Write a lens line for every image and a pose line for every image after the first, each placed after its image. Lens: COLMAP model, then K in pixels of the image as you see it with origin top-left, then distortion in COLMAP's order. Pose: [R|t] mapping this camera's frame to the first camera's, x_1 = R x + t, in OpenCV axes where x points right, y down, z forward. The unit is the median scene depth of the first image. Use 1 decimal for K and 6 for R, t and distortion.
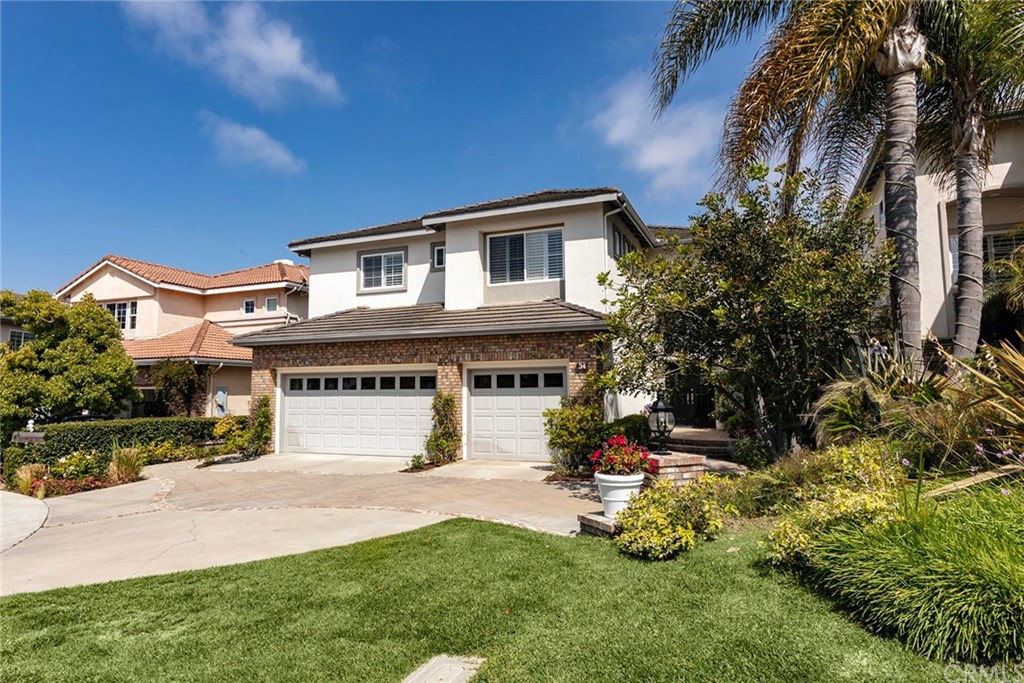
lens RADIAL K [[611.8, 0, 504.0], [0, 611.8, 337.7], [0, 0, 1]] dist [0.001697, 0.001694]
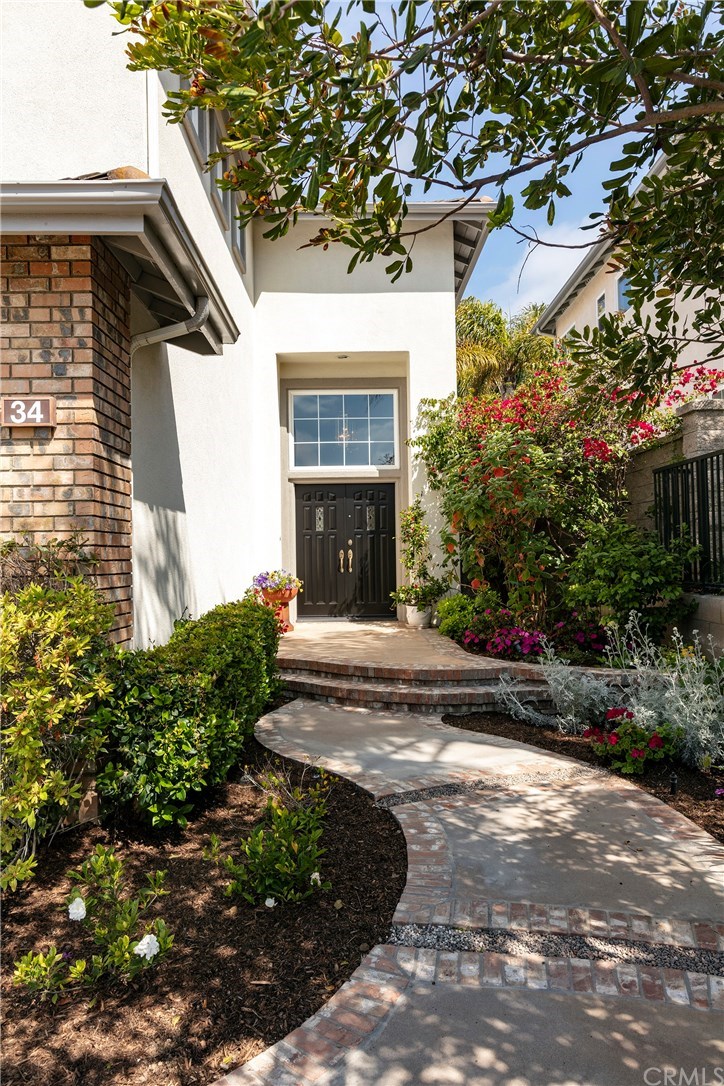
lens RADIAL K [[755.4, 0, 364.0], [0, 755.4, 541.8], [0, 0, 1]] dist [0.027066, -0.006683]
pose [[0.920175, 0.007405, 0.391436, 0.102683], [-0.033725, 0.997604, 0.060408, 0.057042], [-0.390051, -0.068788, 0.918220, 0.528362]]
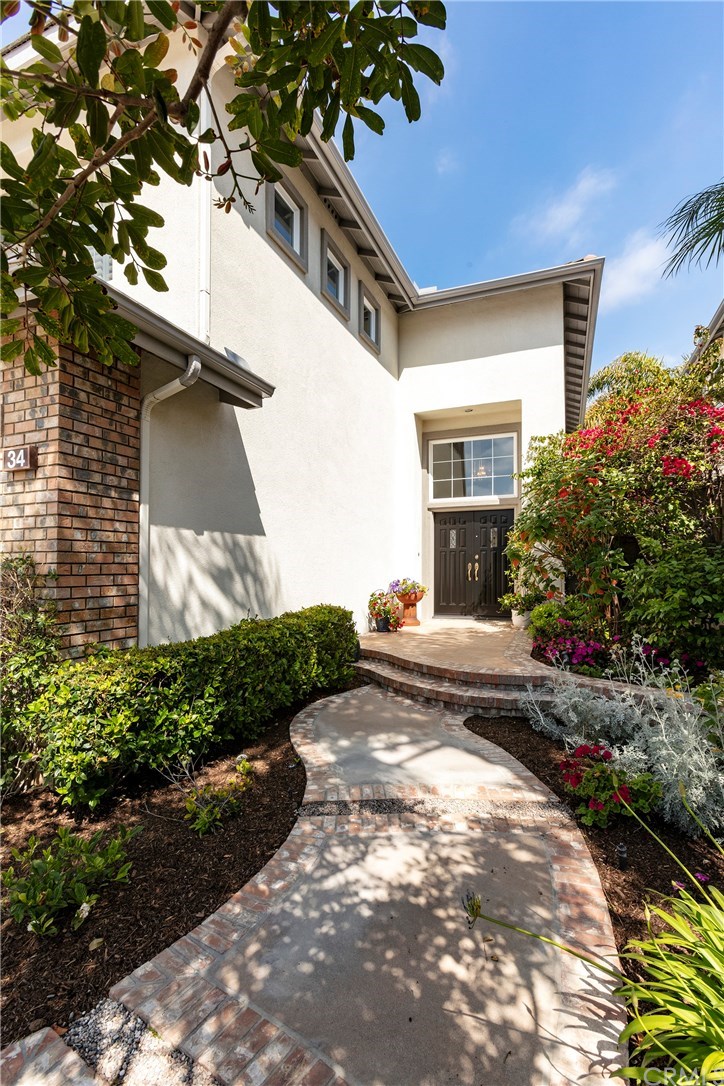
lens RADIAL K [[498.1, 0, 359.2], [0, 498.1, 561.2], [0, 0, 1]] dist [-0.002070, 0.001597]
pose [[0.999805, 0.005565, -0.018934, 0.230199], [-0.004016, 0.996715, 0.080895, 0.058525], [0.019322, -0.080803, 0.996543, 0.586947]]
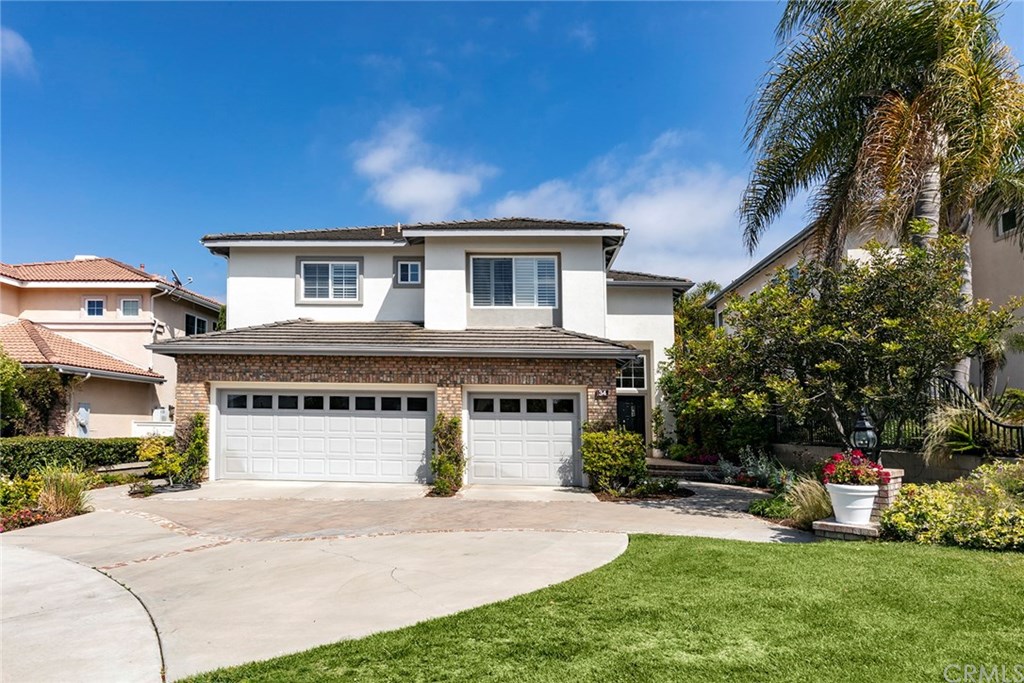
lens RADIAL K [[611.8, 0, 507.6], [0, 611.8, 385.5], [0, 0, 1]] dist [0.001697, 0.001694]
pose [[0.942678, 0.047661, 0.330284, -0.282415], [-0.055216, 0.998383, 0.013524, 0.022043], [-0.329105, -0.030986, 0.943785, 0.059701]]
